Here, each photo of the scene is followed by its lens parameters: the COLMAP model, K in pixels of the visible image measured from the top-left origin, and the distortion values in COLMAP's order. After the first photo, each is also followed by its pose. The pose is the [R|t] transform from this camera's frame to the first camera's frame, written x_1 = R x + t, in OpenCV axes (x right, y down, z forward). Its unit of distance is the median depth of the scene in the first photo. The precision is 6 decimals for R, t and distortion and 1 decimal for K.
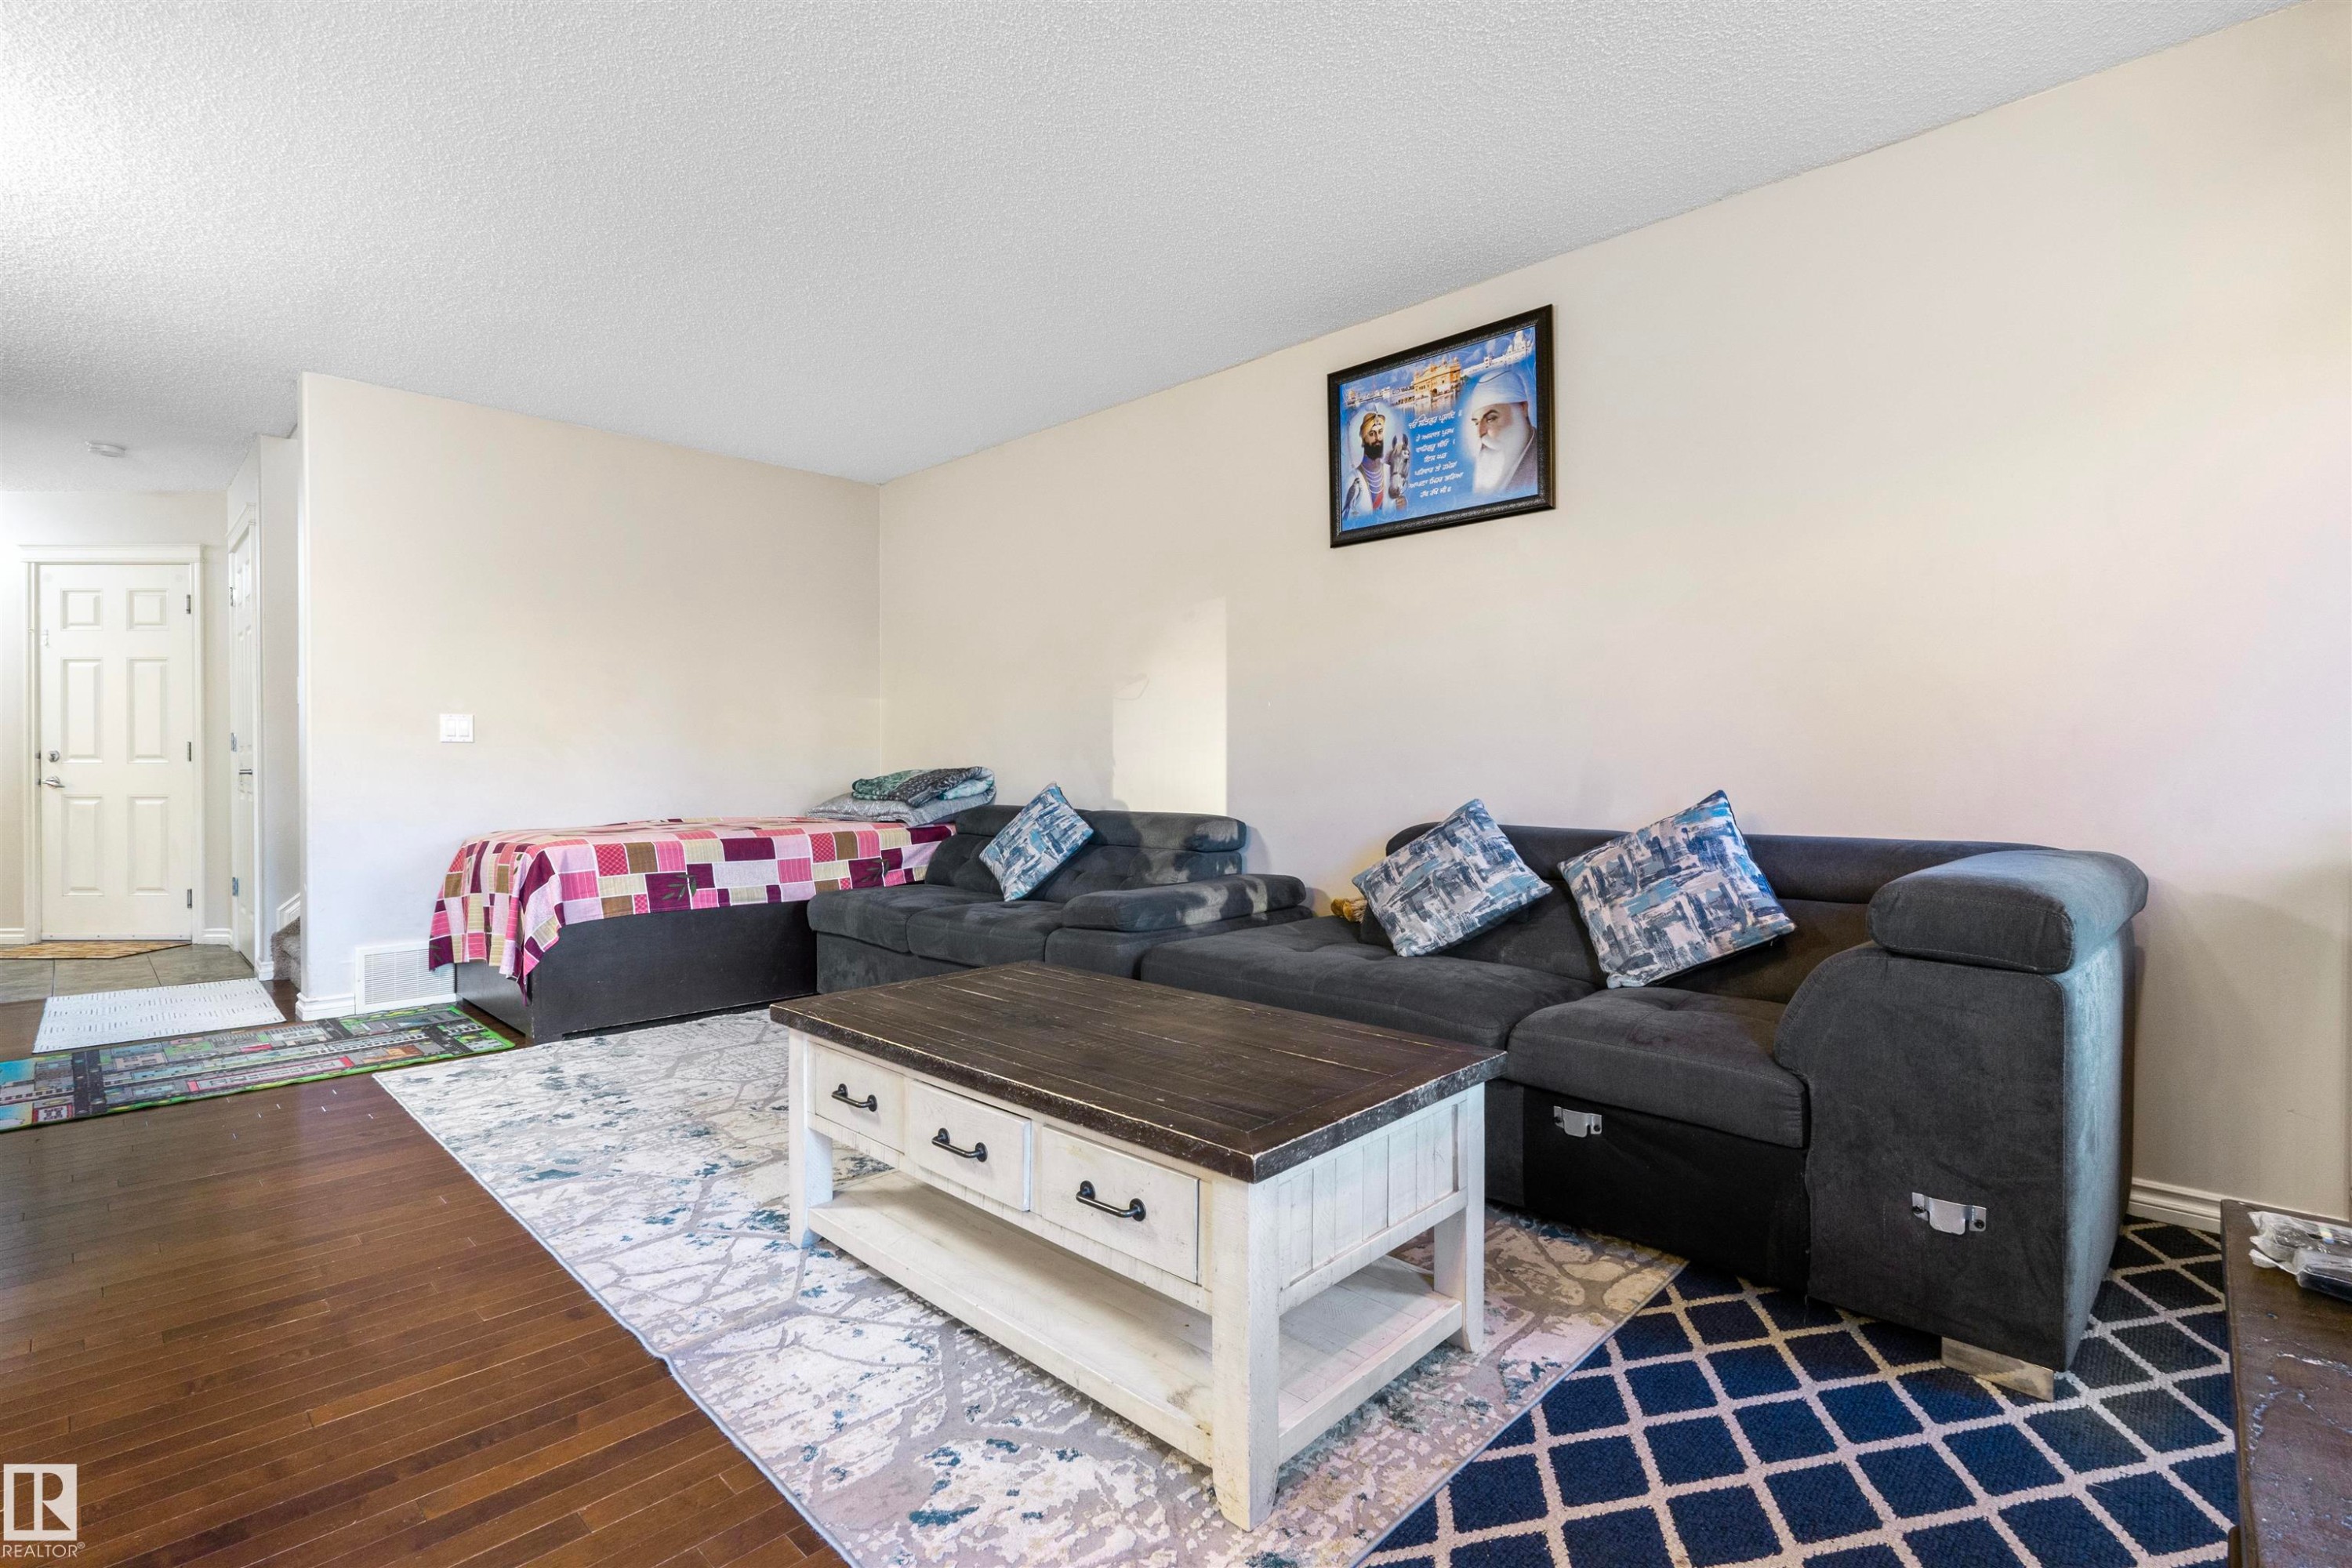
lens RADIAL K [[1099.9, 0, 1170.4], [0, 1099.9, 766.8], [0, 0, 1]] dist [0.002937, -0.002493]
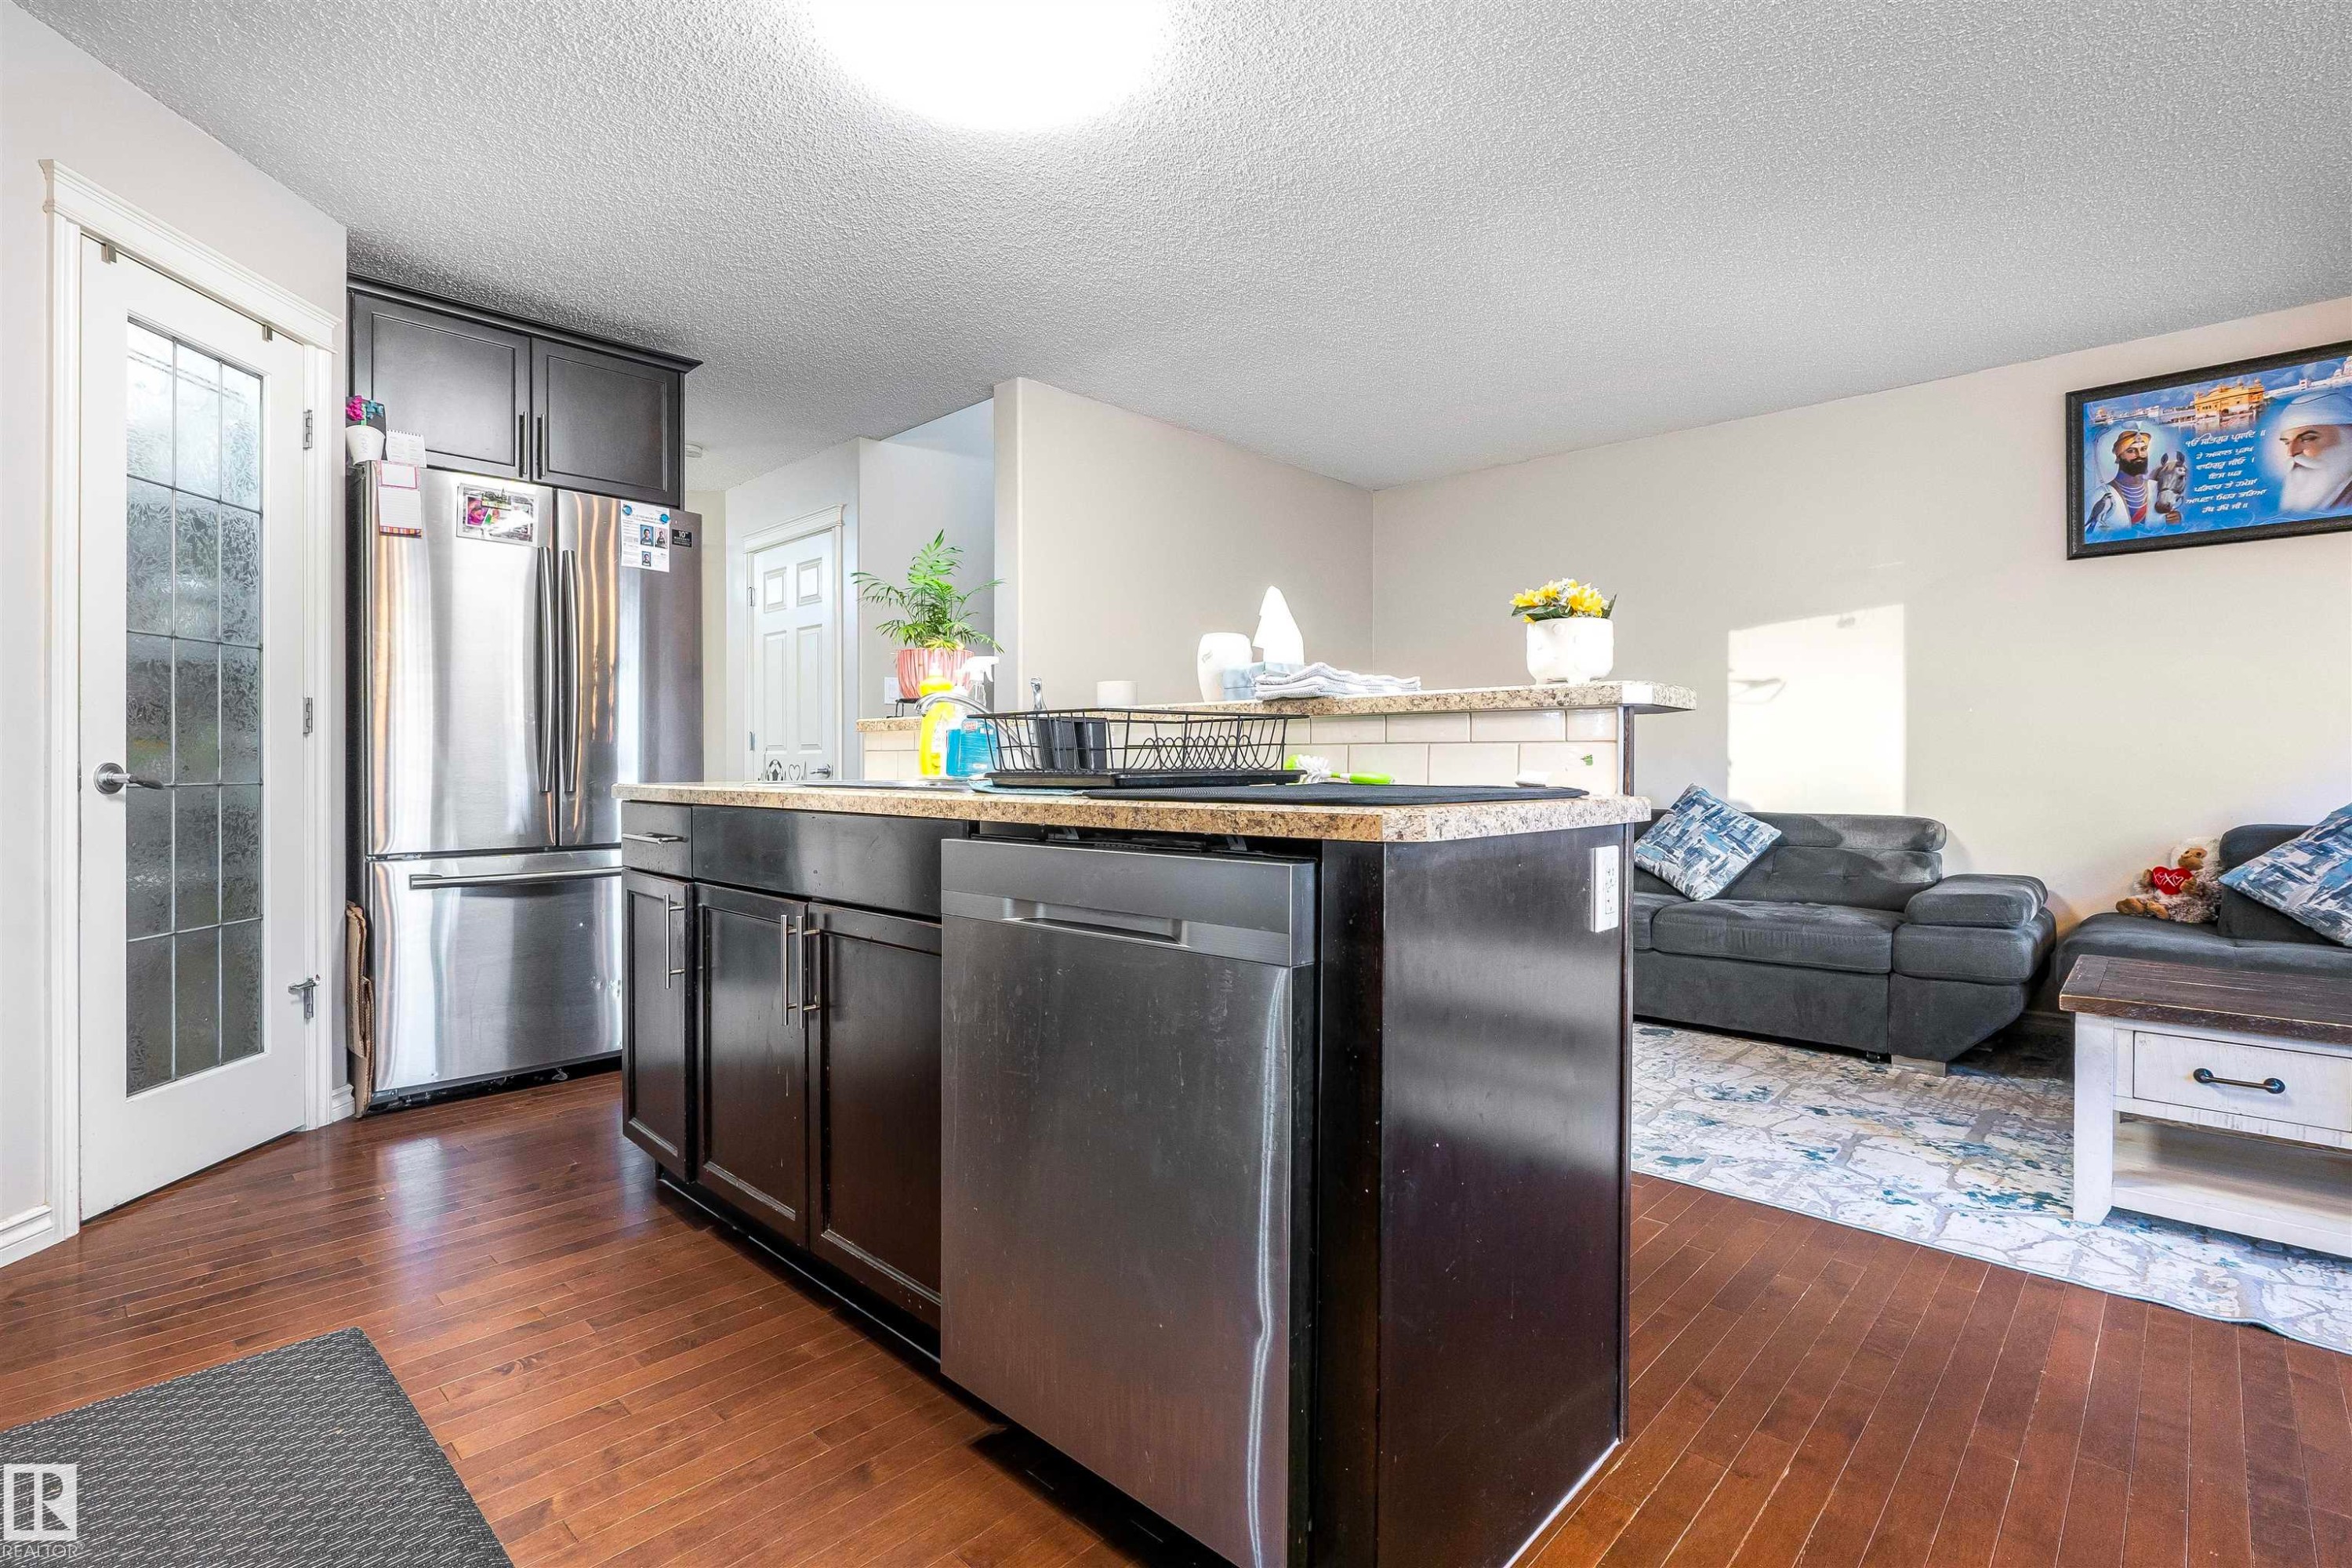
lens RADIAL K [[1099.9, 0, 1158.5], [0, 1099.9, 772.8], [0, 0, 1]] dist [0.002937, -0.002493]
pose [[0.999805, 0.001828, 0.019664, -0.769860], [-0.001928, 0.999985, 0.005061, -0.001611], [-0.019654, -0.005098, 0.999794, -0.025047]]
